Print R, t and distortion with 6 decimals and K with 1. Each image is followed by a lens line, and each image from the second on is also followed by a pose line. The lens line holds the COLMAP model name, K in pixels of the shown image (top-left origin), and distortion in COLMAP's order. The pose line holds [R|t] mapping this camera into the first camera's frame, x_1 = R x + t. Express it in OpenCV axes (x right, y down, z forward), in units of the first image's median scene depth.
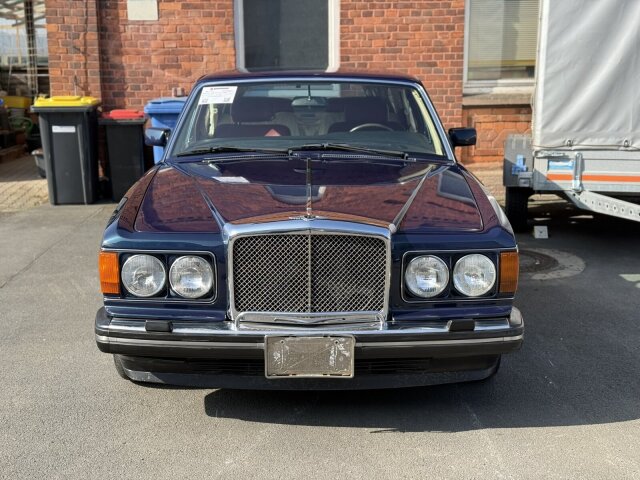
lens RADIAL K [[882.9, 0, 319.8], [0, 882.9, 245.9], [0, 0, 1]] dist [-0.024130, 0.000000]
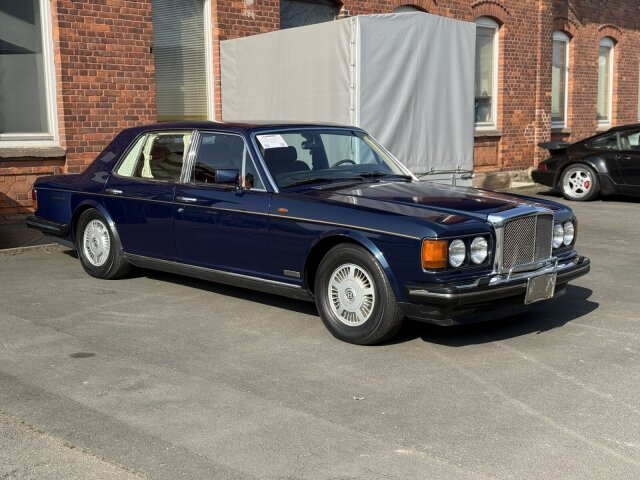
lens RADIAL K [[882.9, 0, 319.6], [0, 882.9, 236.0], [0, 0, 1]] dist [-0.024130, 0.000000]
pose [[0.701657, -0.077220, 0.708318, -0.540330], [0.128174, 0.991572, -0.018868, 0.000654], [-0.700891, 0.104027, 0.705641, 0.027619]]
